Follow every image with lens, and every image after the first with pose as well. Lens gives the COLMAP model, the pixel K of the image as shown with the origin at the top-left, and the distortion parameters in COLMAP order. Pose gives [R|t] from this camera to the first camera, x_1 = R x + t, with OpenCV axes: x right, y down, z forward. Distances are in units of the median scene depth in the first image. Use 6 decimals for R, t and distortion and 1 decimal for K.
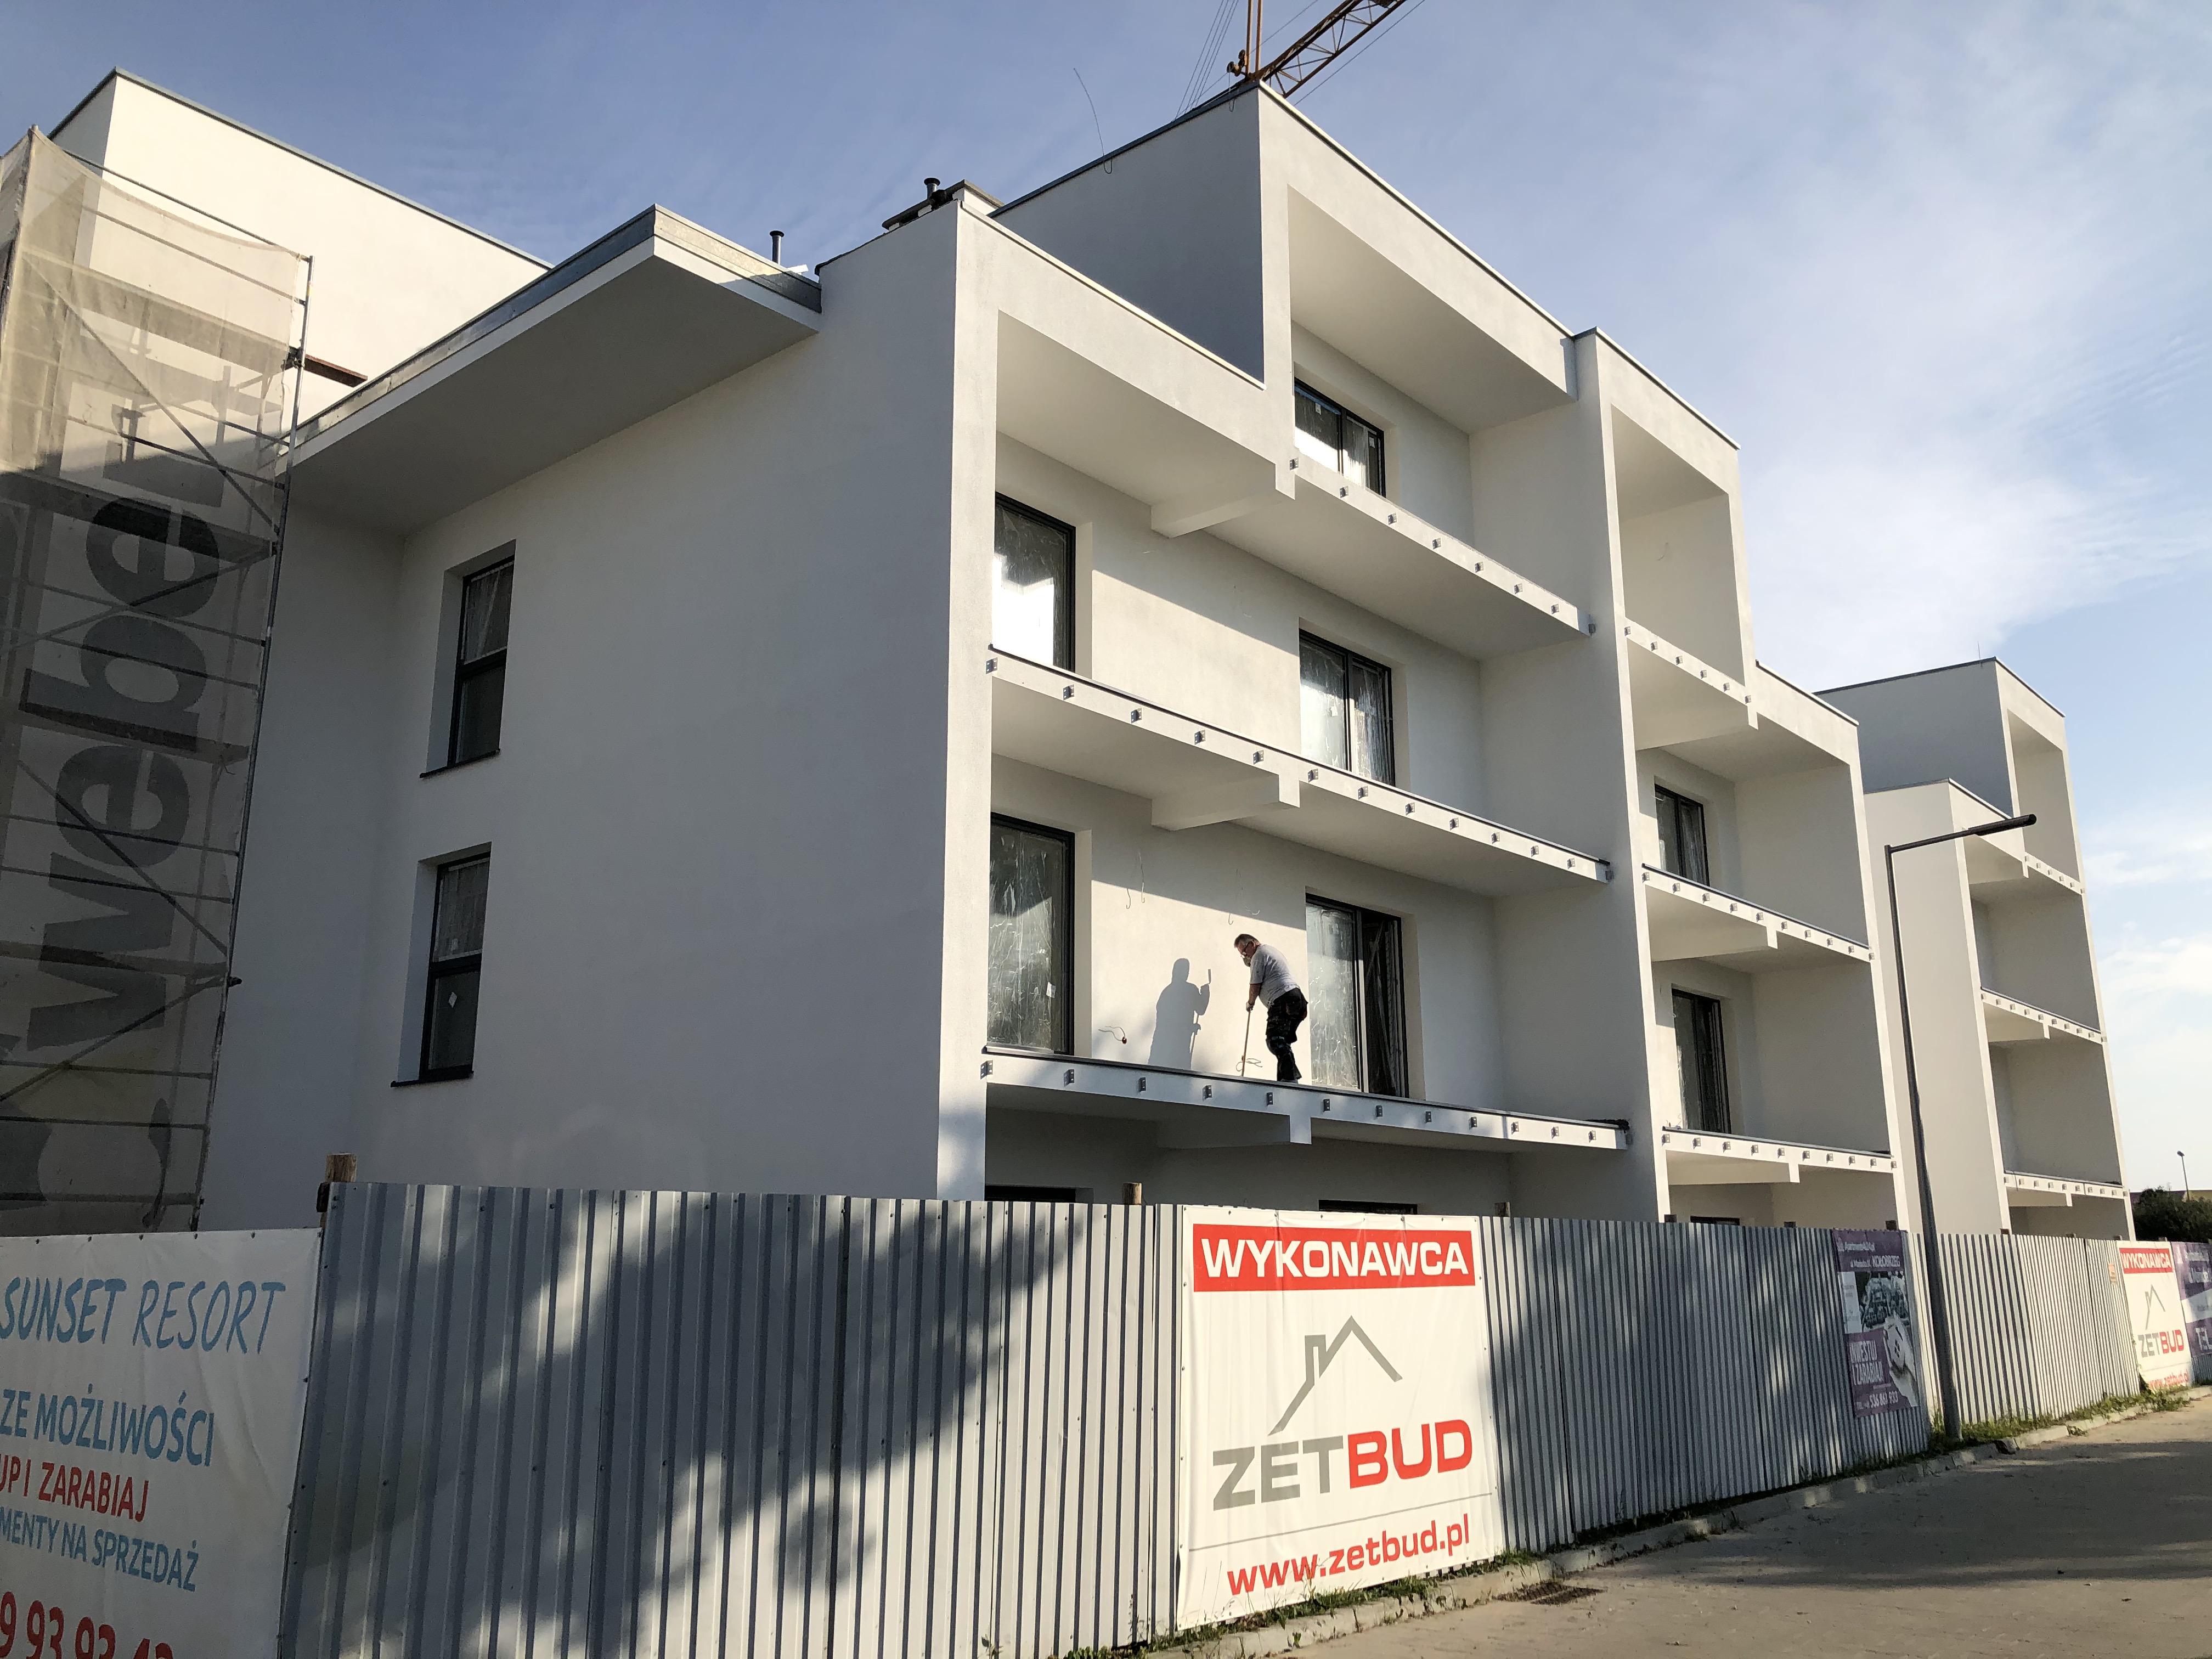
lens RADIAL K [[1806.5, 0, 1106.0], [0, 1806.5, 829.5], [0, 0, 1]] dist [-0.001679, 0.021104]
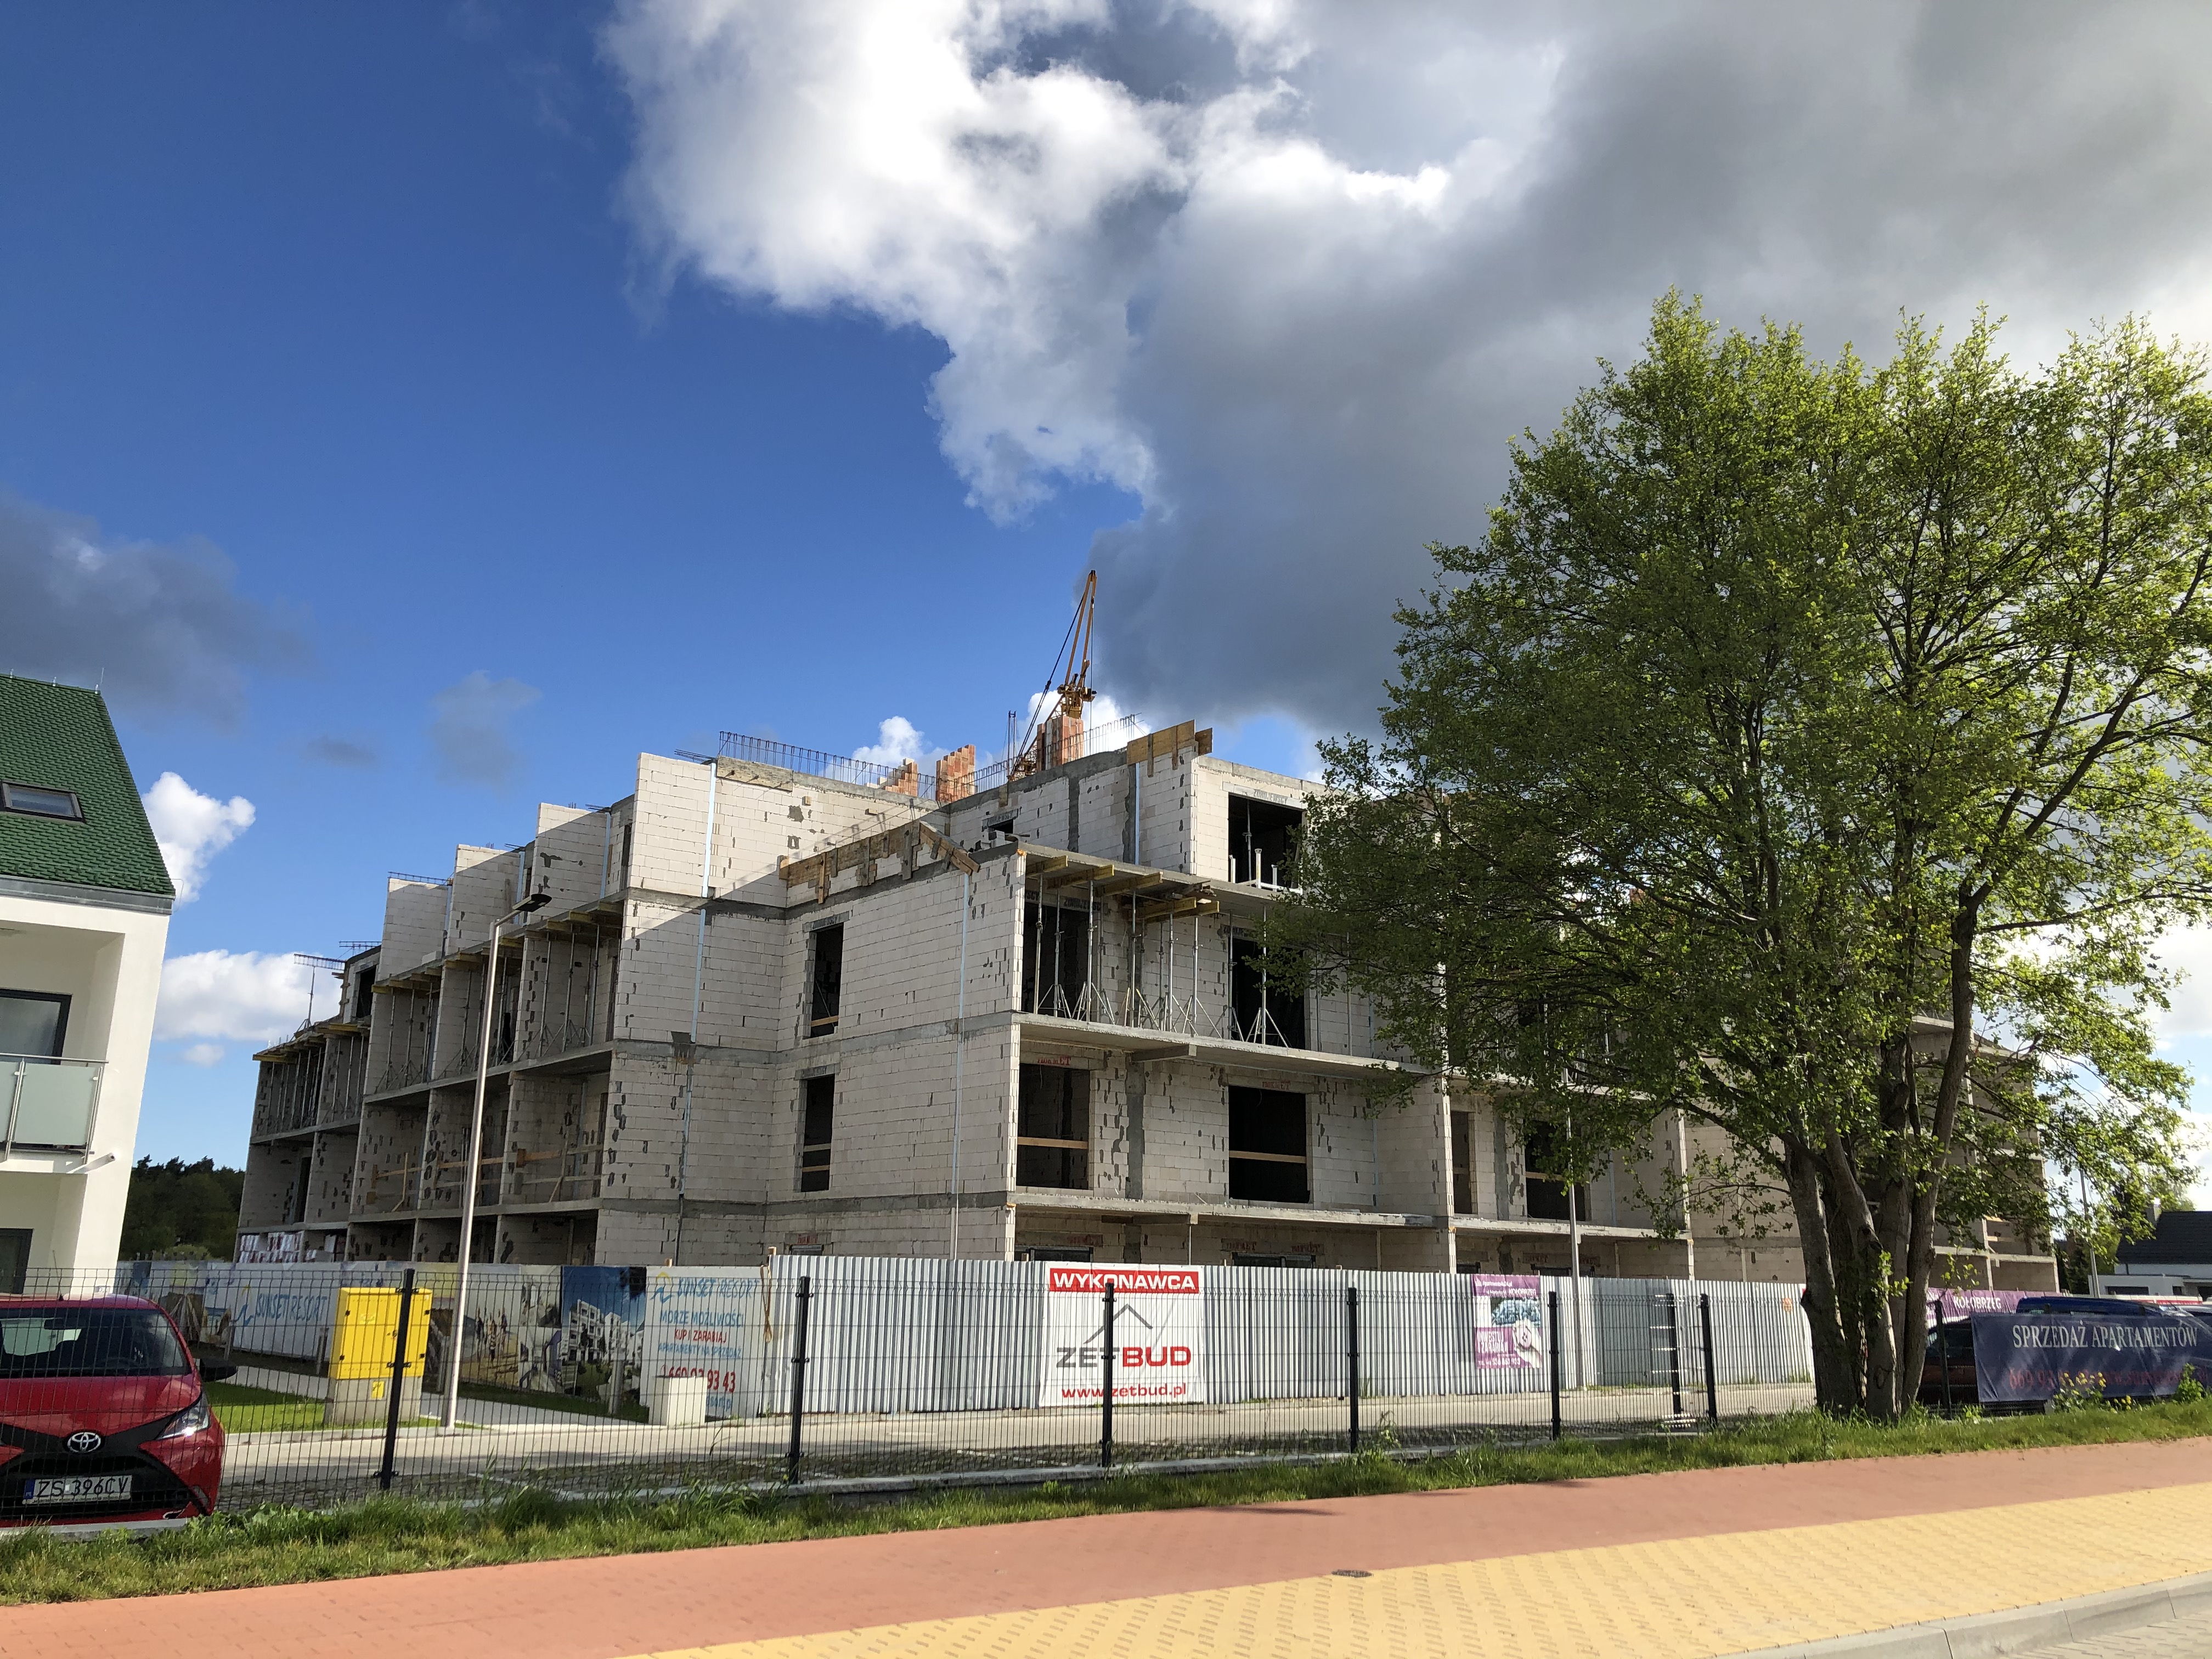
lens RADIAL K [[1802.3, 0, 1106.0], [0, 1802.3, 829.5], [0, 0, 1]] dist [0.022694, -0.016746]
pose [[0.981355, -0.029997, -0.189849, 0.611265], [0.026963, 0.999464, -0.018544, -0.365997], [0.190303, 0.013080, 0.981638, -1.567213]]
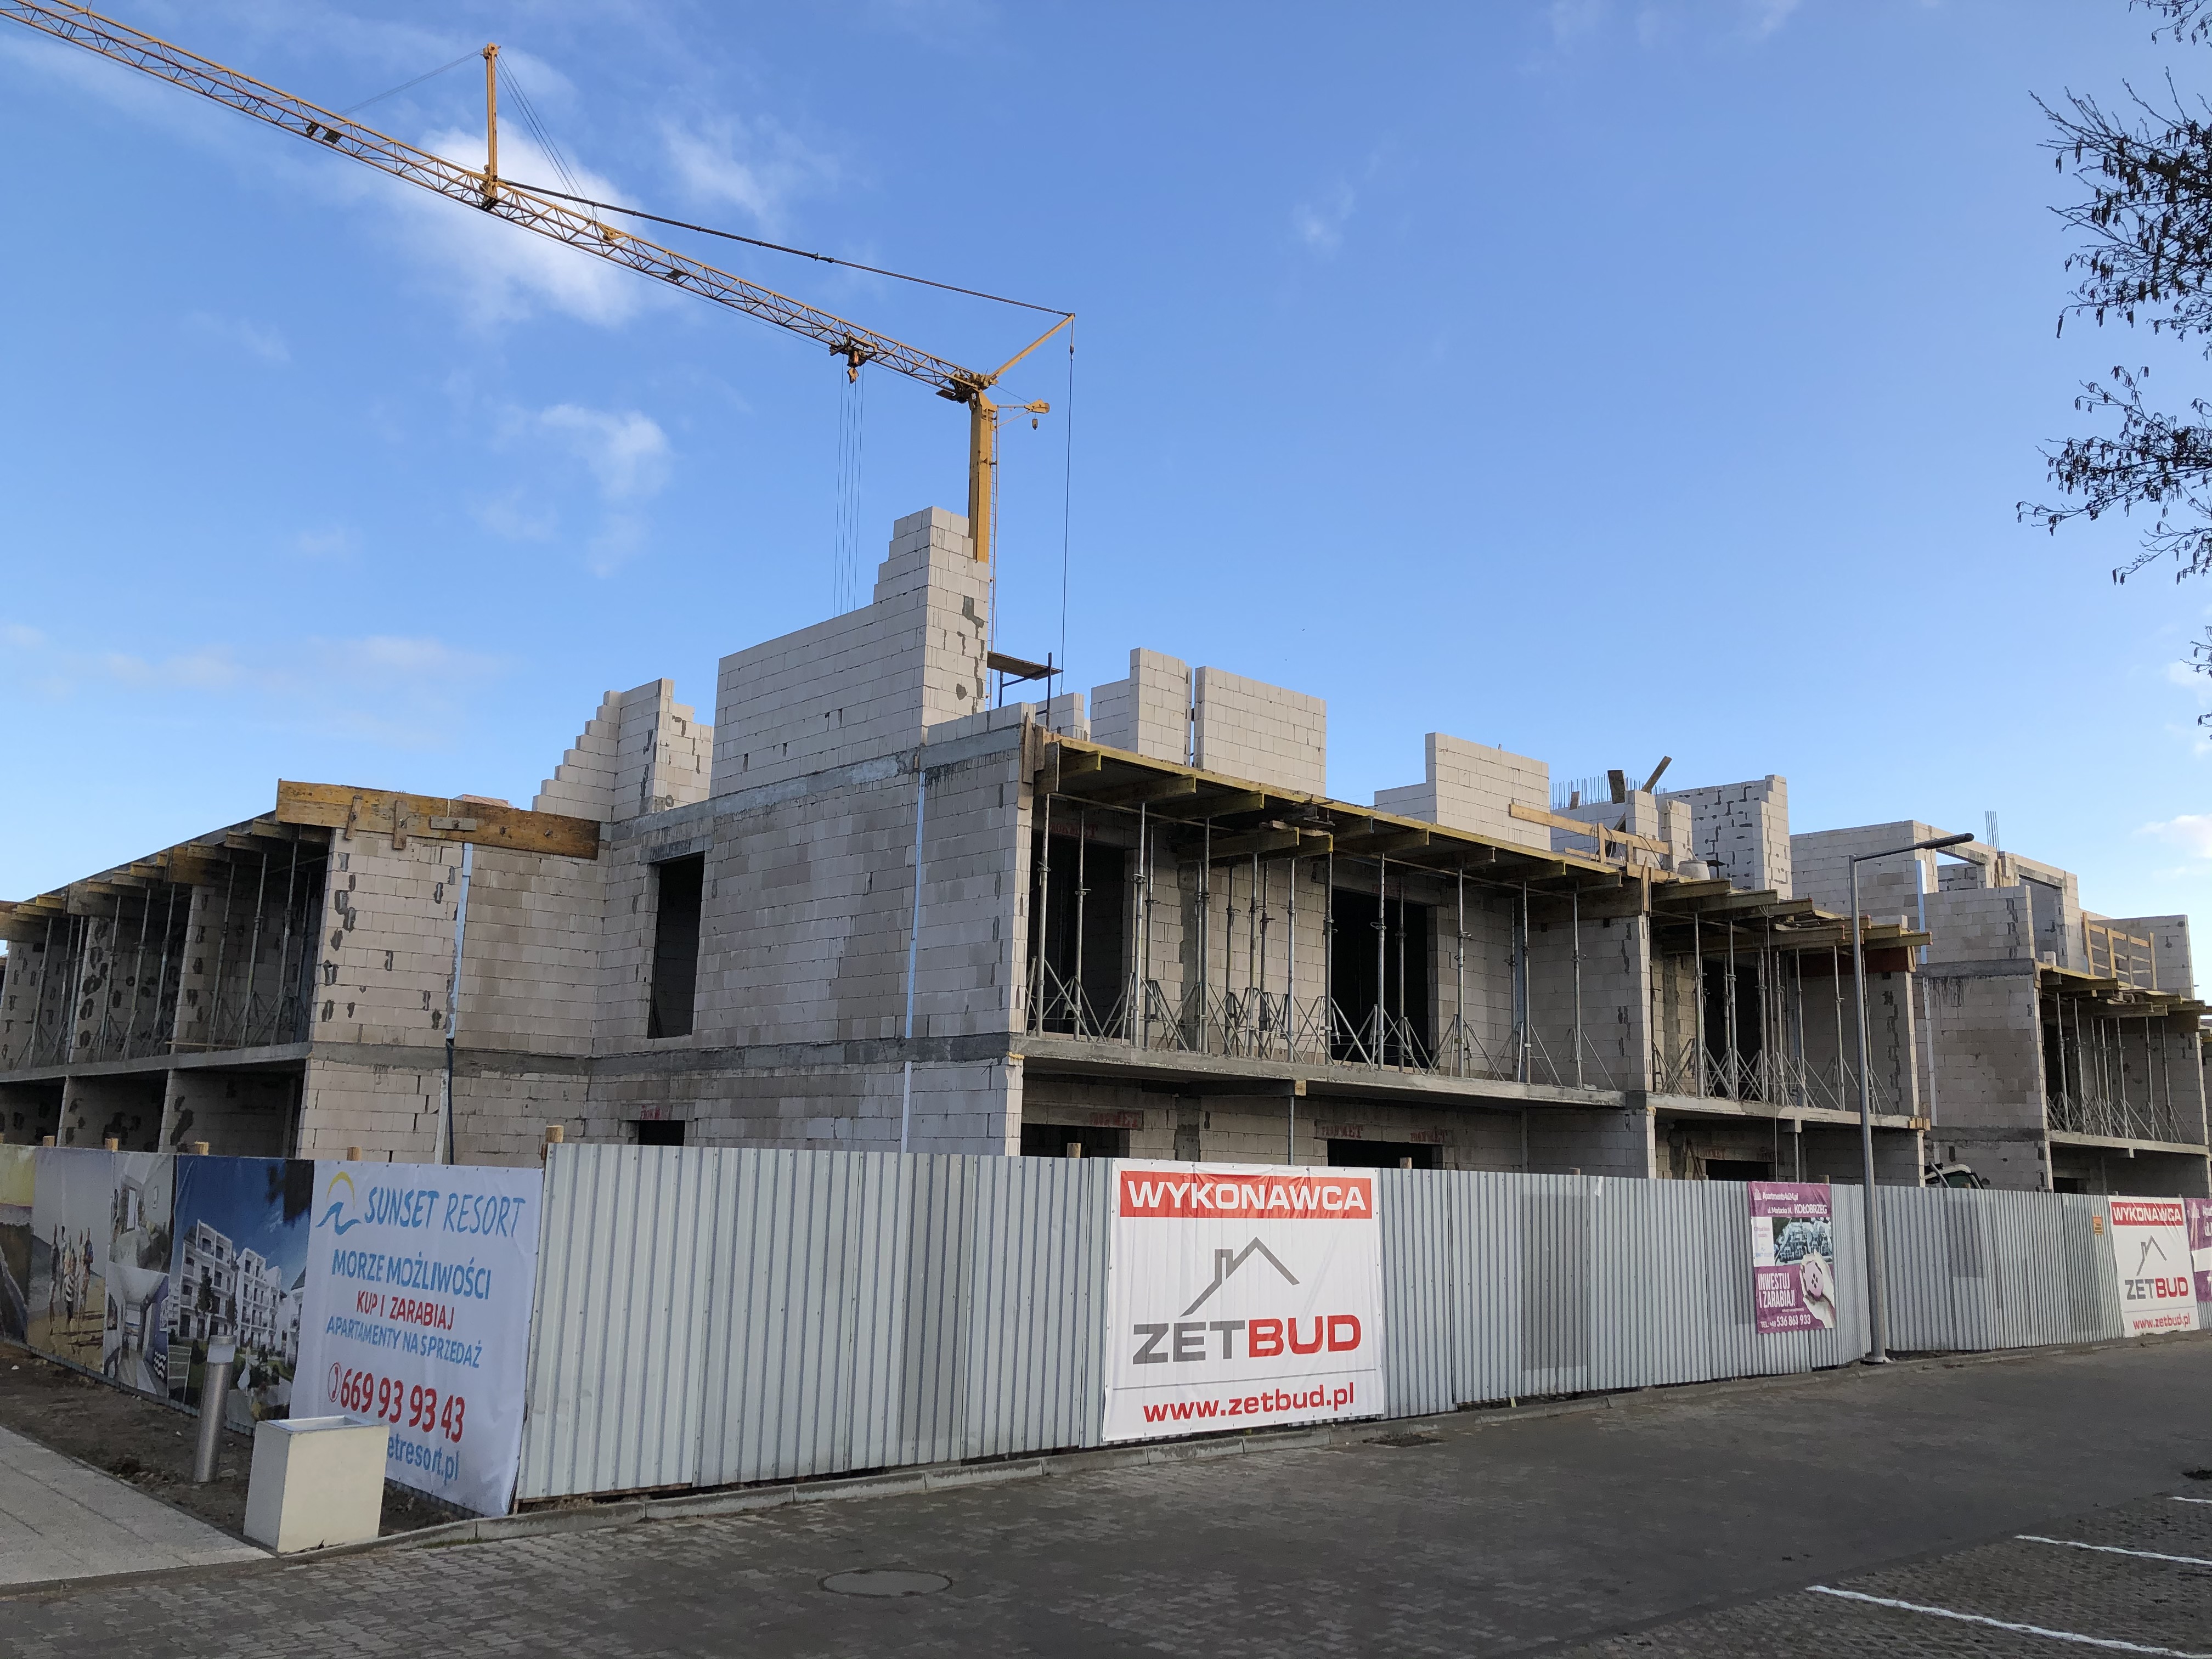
lens RADIAL K [[1802.3, 0, 1106.0], [0, 1802.3, 829.5], [0, 0, 1]] dist [0.022694, -0.016746]
pose [[0.992503, 0.005219, -0.122105, 0.183774], [0.000245, 0.999001, 0.044693, -0.107022], [0.122217, -0.044388, 0.991510, -0.380522]]
